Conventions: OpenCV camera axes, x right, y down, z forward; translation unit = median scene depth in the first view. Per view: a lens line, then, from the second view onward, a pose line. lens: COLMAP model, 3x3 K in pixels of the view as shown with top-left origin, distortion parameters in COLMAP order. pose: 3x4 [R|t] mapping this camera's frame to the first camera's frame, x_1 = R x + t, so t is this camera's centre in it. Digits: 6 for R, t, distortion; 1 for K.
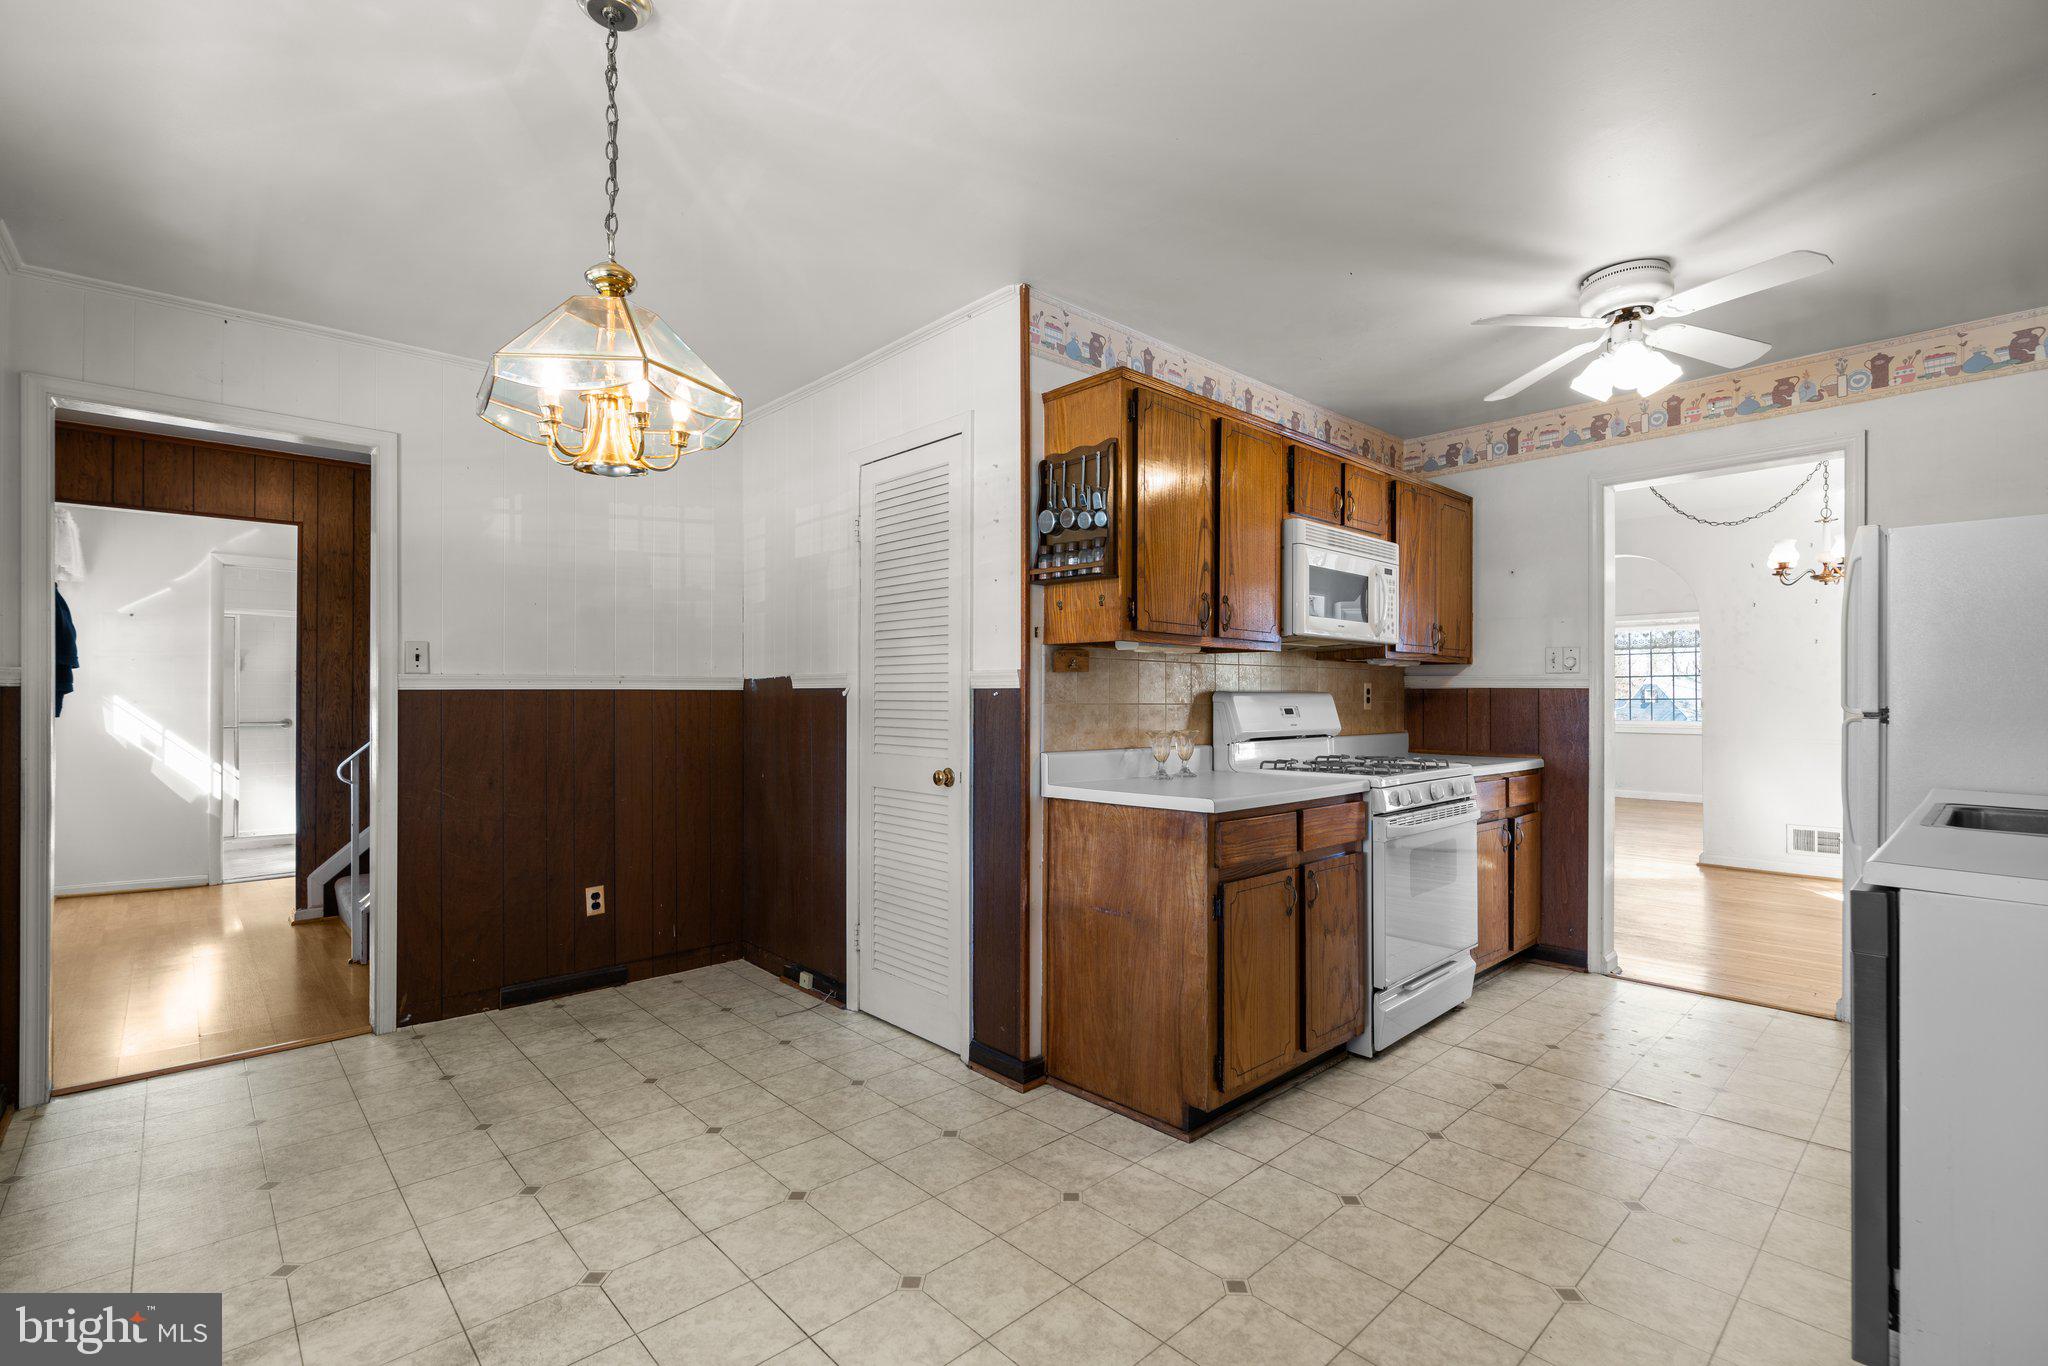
lens RADIAL K [[924.9, 0, 1034.0], [0, 924.9, 691.0], [0, 0, 1]] dist [-0.013080, 0.006170]
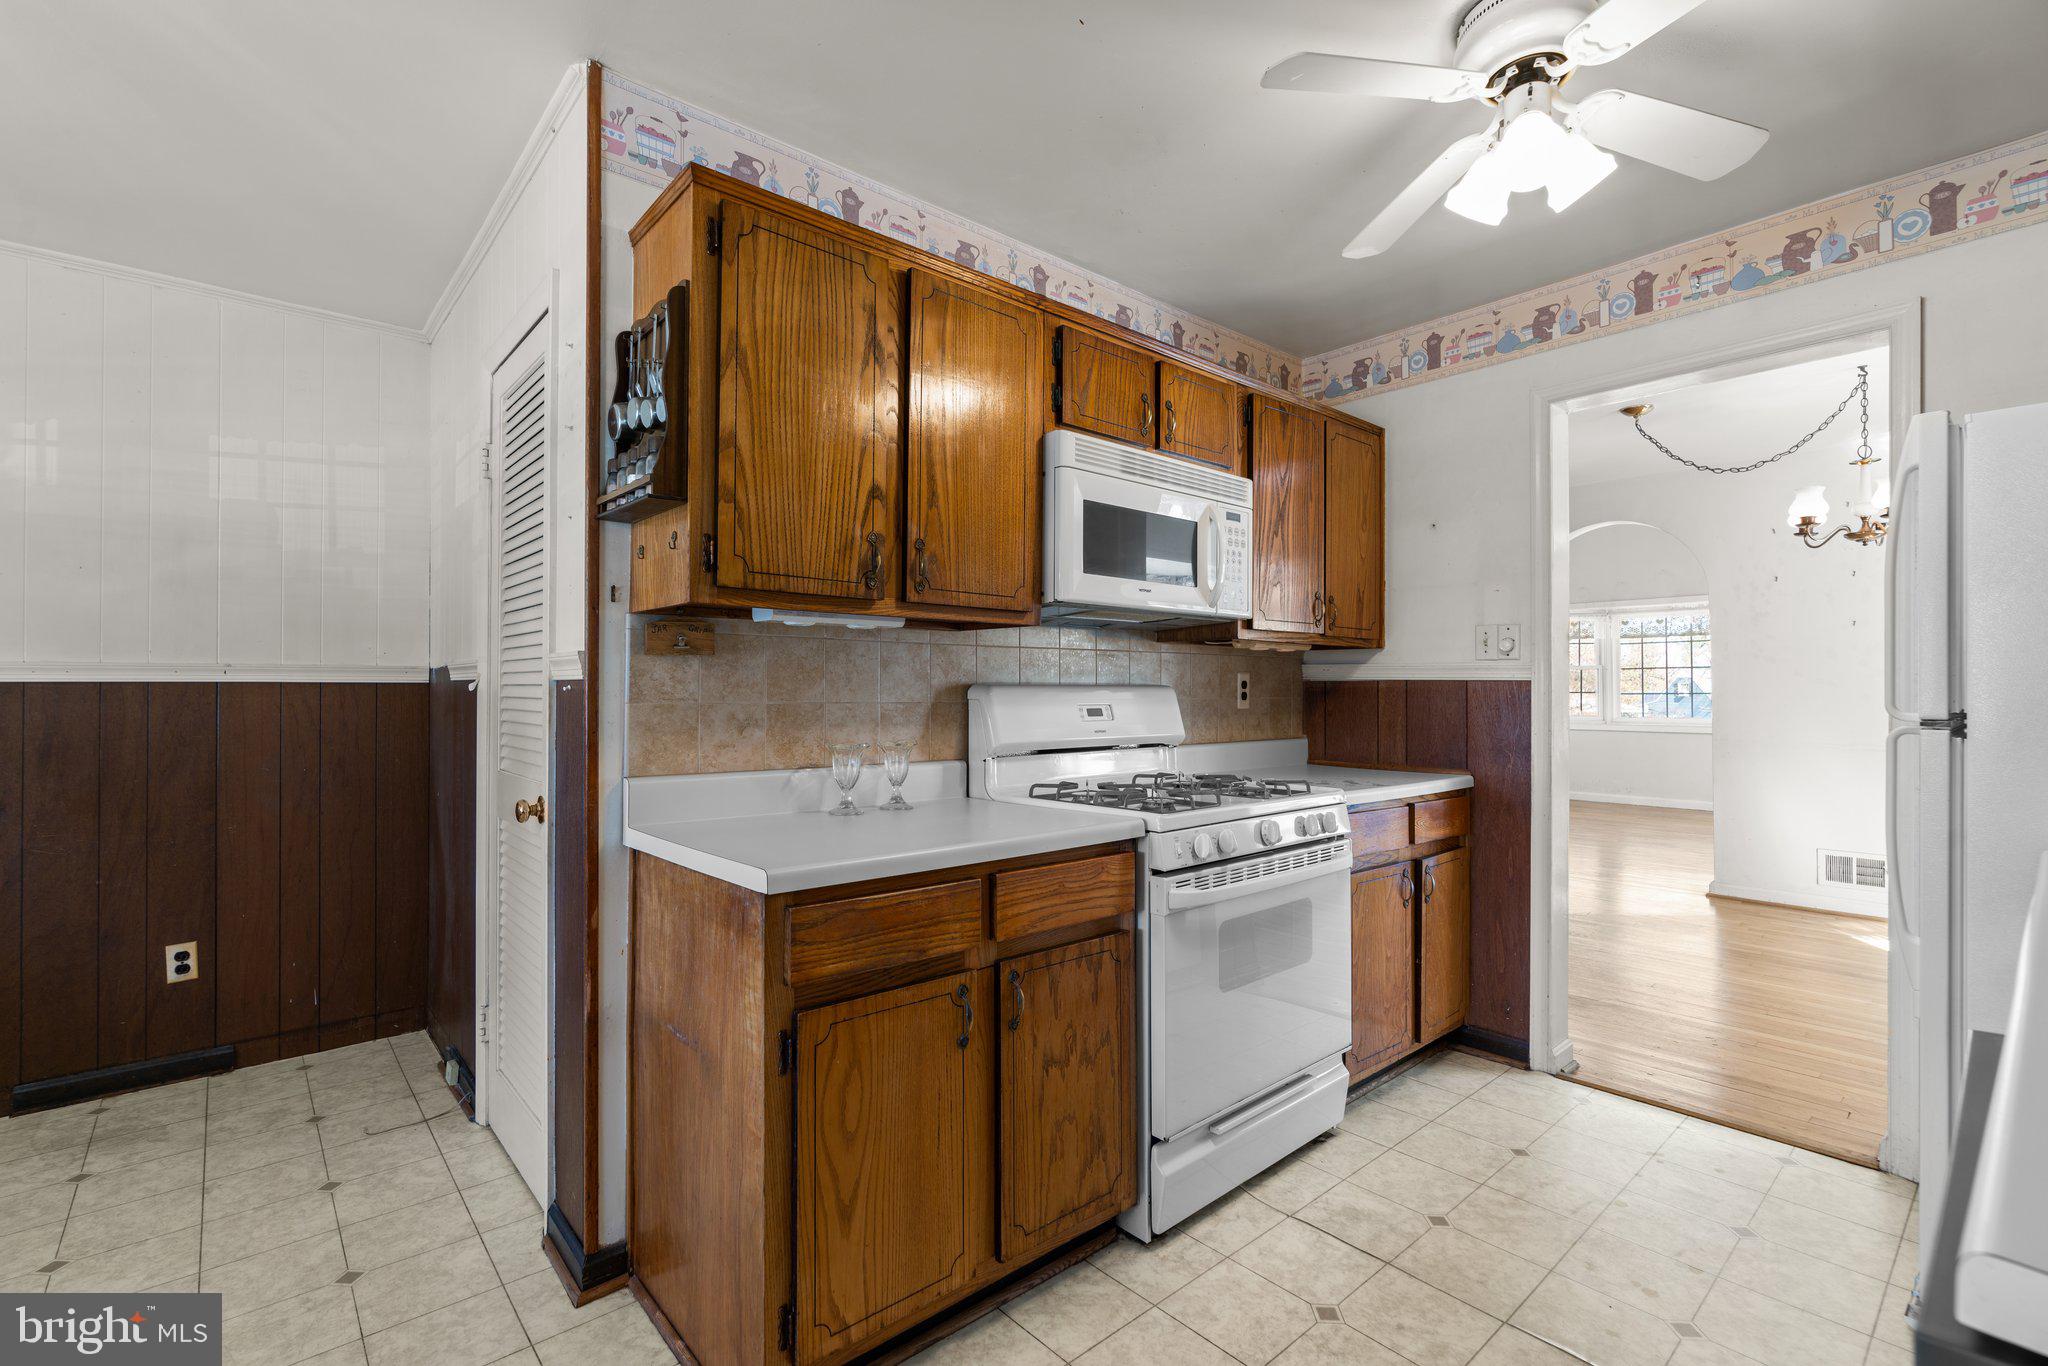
lens RADIAL K [[924.9, 0, 1028.4], [0, 924.9, 680.6], [0, 0, 1]] dist [-0.013080, 0.006170]
pose [[0.999523, -0.000149, -0.030886, 0.279089], [0.000034, 0.999993, -0.003726, 0.000108], [0.030887, 0.003723, 0.999516, 0.316192]]
